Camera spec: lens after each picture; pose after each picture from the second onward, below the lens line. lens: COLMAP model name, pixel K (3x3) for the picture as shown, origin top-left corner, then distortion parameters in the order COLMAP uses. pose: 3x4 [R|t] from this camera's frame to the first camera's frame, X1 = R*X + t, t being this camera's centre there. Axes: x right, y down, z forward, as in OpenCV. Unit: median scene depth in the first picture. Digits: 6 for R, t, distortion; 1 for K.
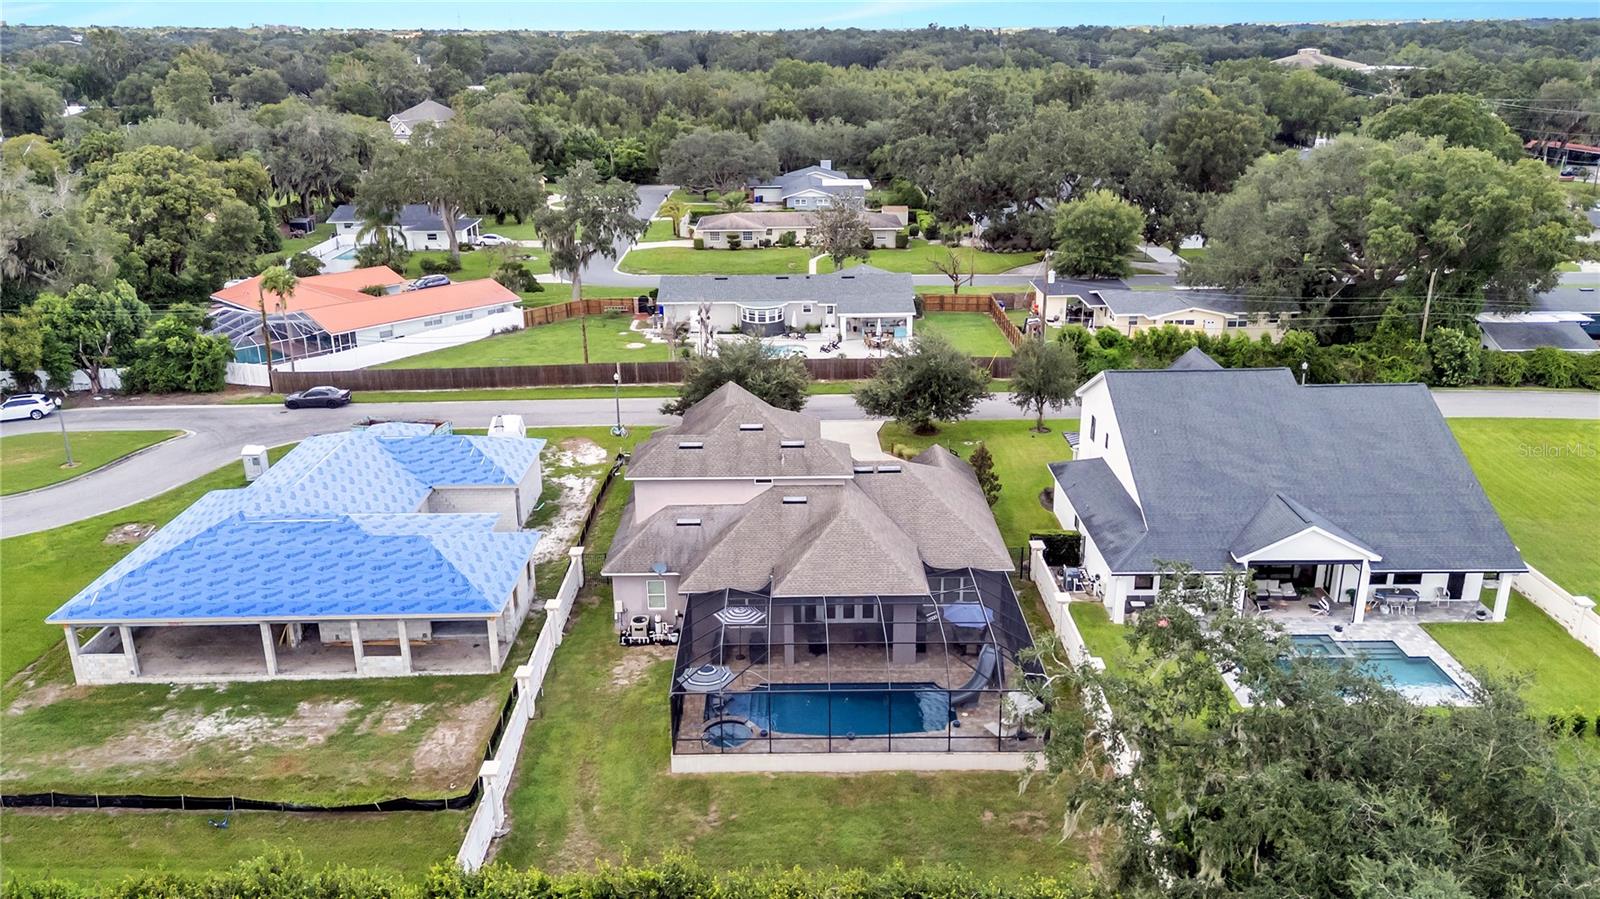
lens RADIAL K [[1203.4, 0, 805.0], [0, 1203.4, 455.8], [0, 0, 1]] dist [0.073706, -0.055815]
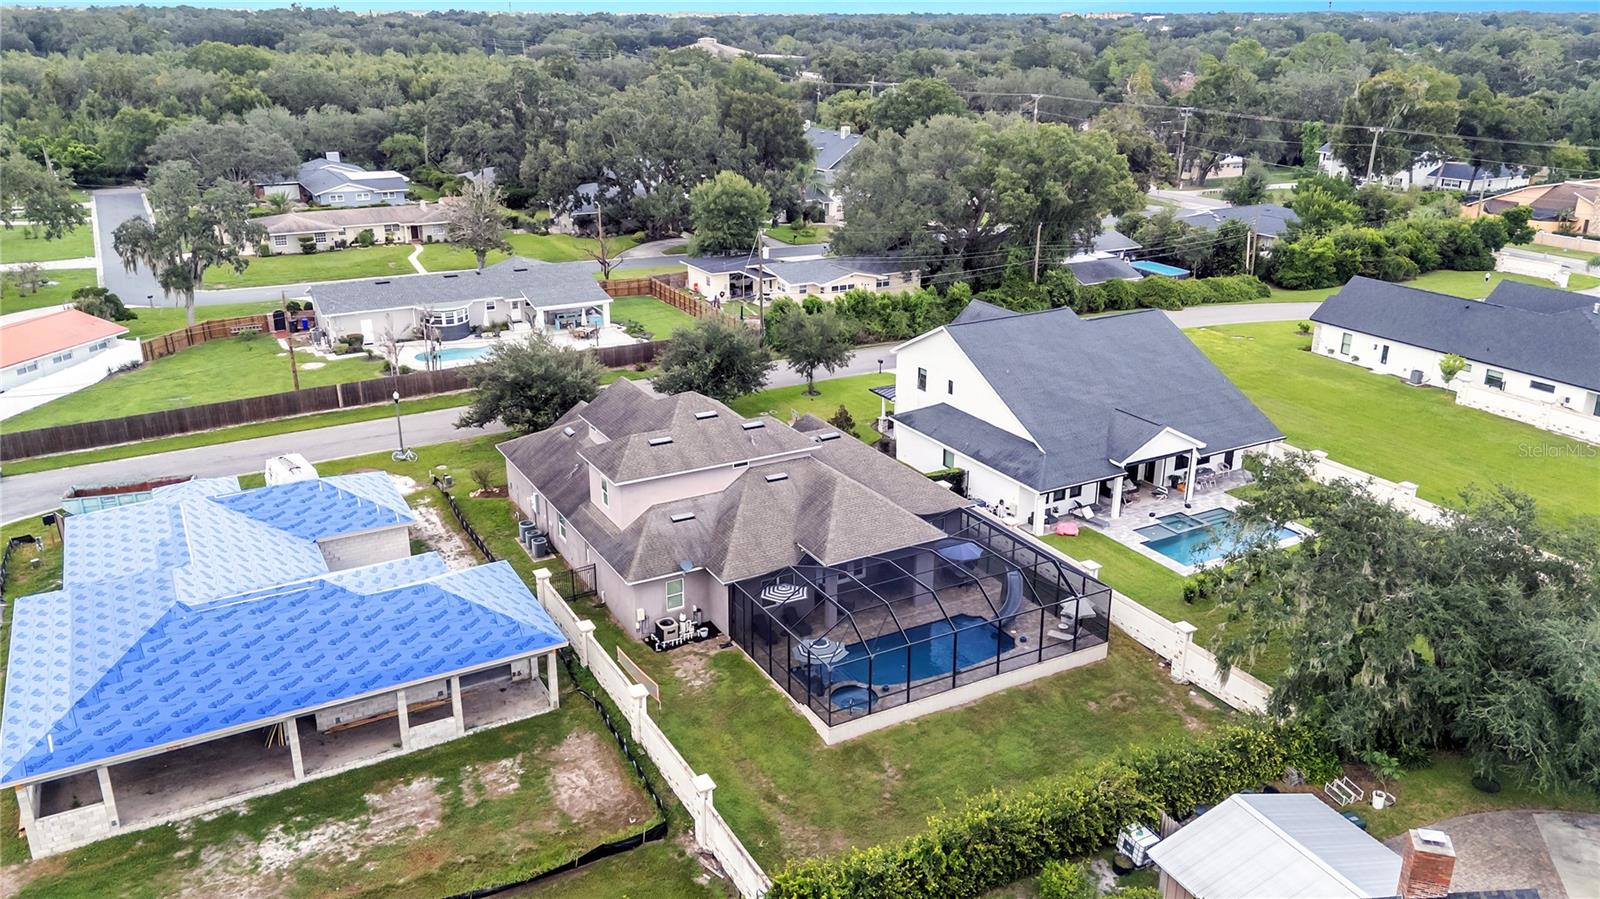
lens RADIAL K [[1203.4, 0, 811.8], [0, 1203.4, 446.6], [0, 0, 1]] dist [0.073706, -0.055815]
pose [[0.872465, -0.152506, 0.464271, -0.335136], [0.150482, 0.987734, 0.041668, -0.020289], [-0.464931, 0.033510, 0.884713, 0.053395]]
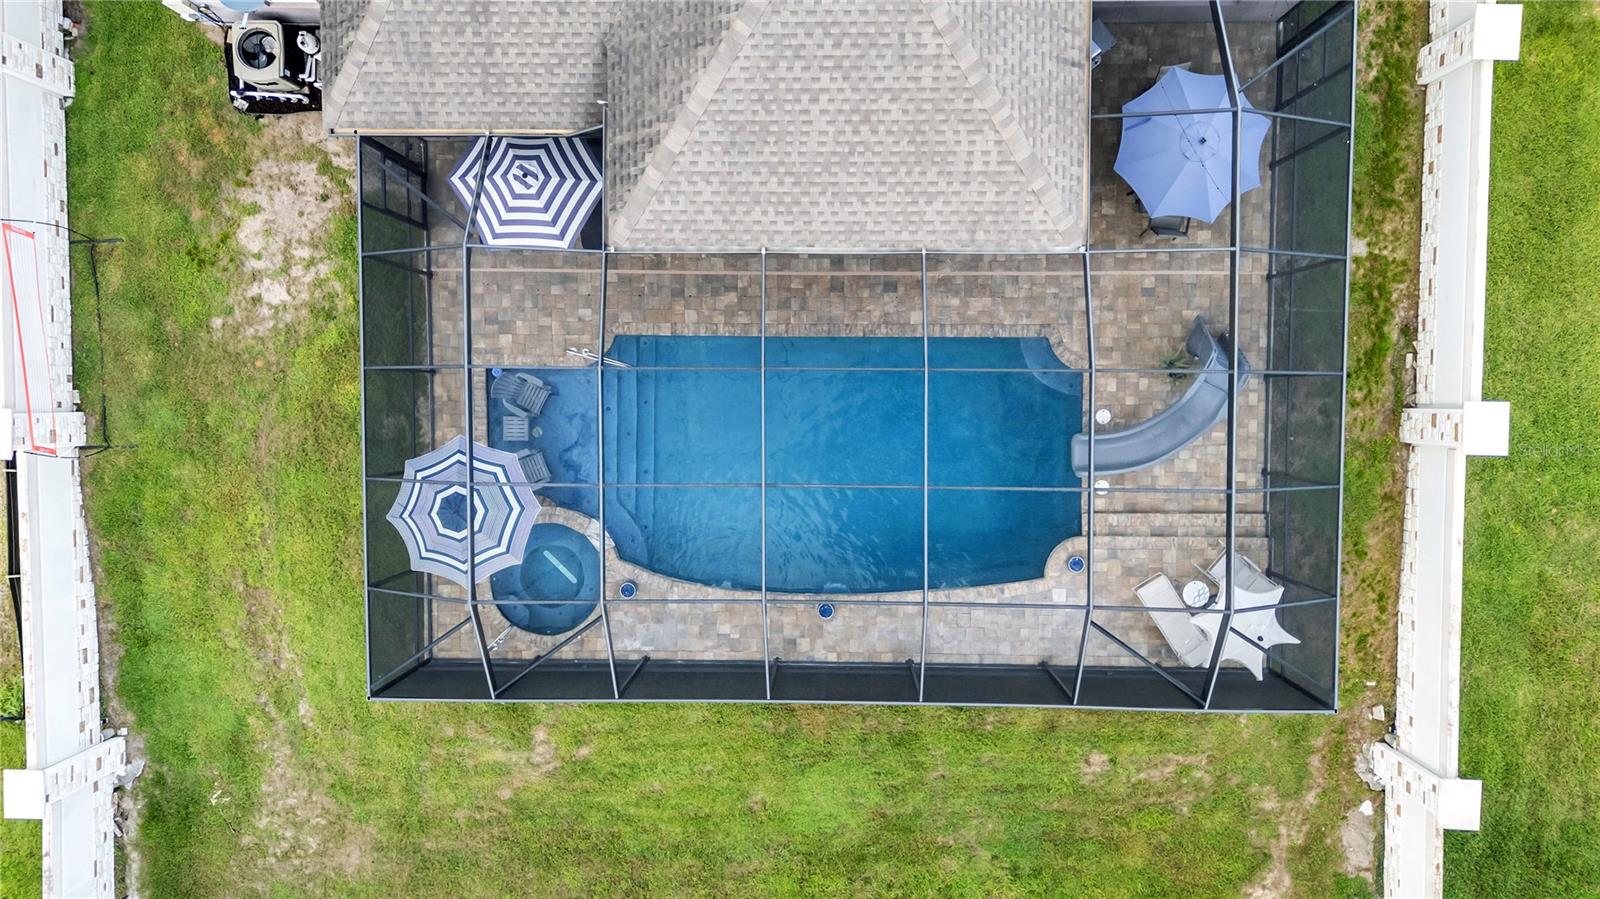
lens RADIAL K [[1203.4, 0, 791.4], [0, 1203.4, 451.0], [0, 0, 1]] dist [0.073706, -0.055815]
pose [[0.999898, 0.006188, -0.012893, 0.018701], [0.010570, 0.287497, 0.957723, -0.124290], [0.009633, -0.957762, 0.287402, 0.563143]]
